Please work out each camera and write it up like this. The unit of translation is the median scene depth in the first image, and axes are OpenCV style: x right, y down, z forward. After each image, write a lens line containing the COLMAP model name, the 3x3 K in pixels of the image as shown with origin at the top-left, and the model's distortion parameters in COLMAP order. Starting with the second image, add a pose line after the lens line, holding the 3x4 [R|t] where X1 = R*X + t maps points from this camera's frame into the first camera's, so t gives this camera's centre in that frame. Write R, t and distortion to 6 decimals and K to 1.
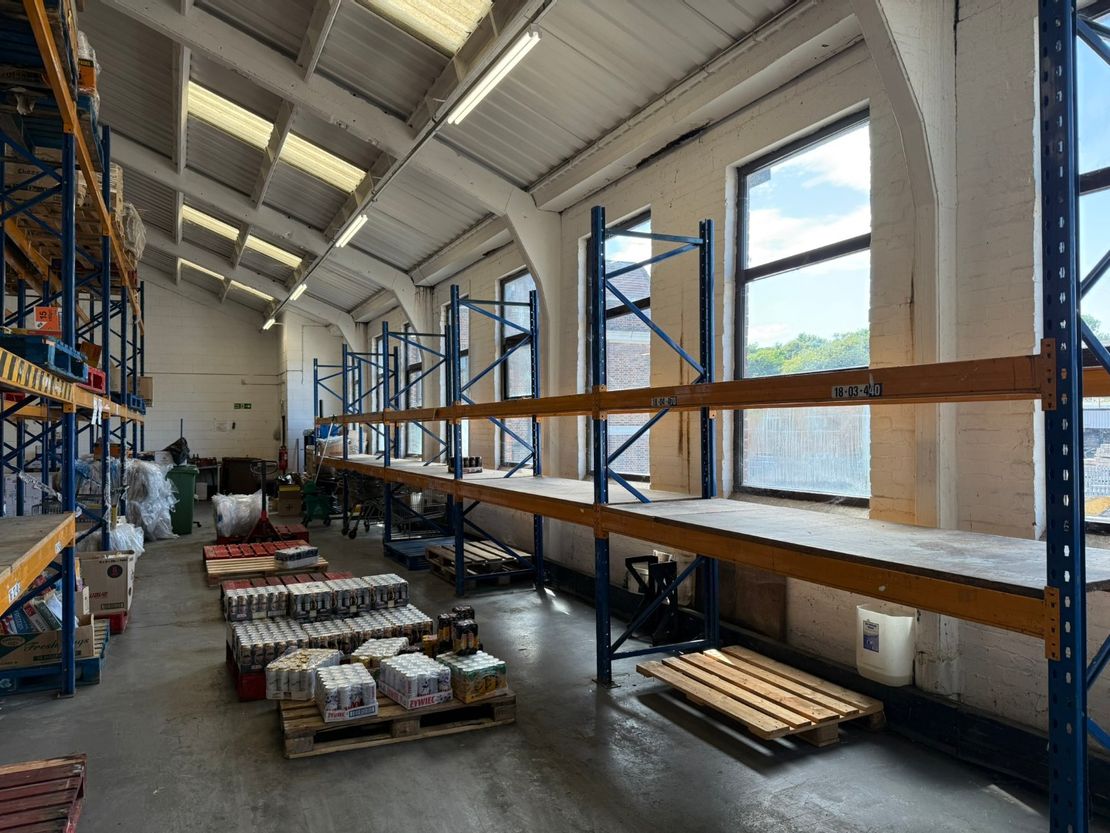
lens RADIAL K [[784.7, 0, 555.1], [0, 784.7, 415.2], [0, 0, 1]] dist [0.036833, -0.023728]
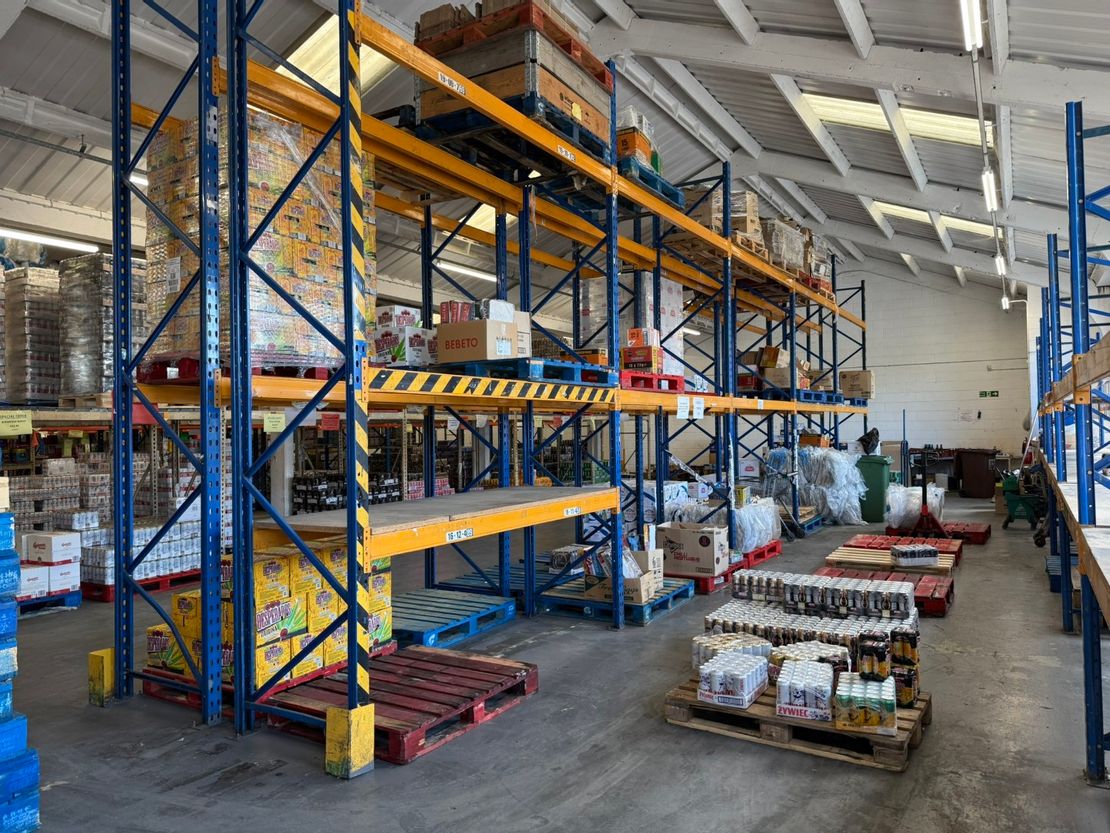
lens RADIAL K [[784.7, 0, 557.9], [0, 784.7, 419.0], [0, 0, 1]] dist [0.036833, -0.023728]
pose [[0.564168, -0.008004, -0.825621, 0.397703], [0.022974, 0.999718, 0.006008, 0.001408], [0.825340, -0.022357, 0.564193, 0.212666]]
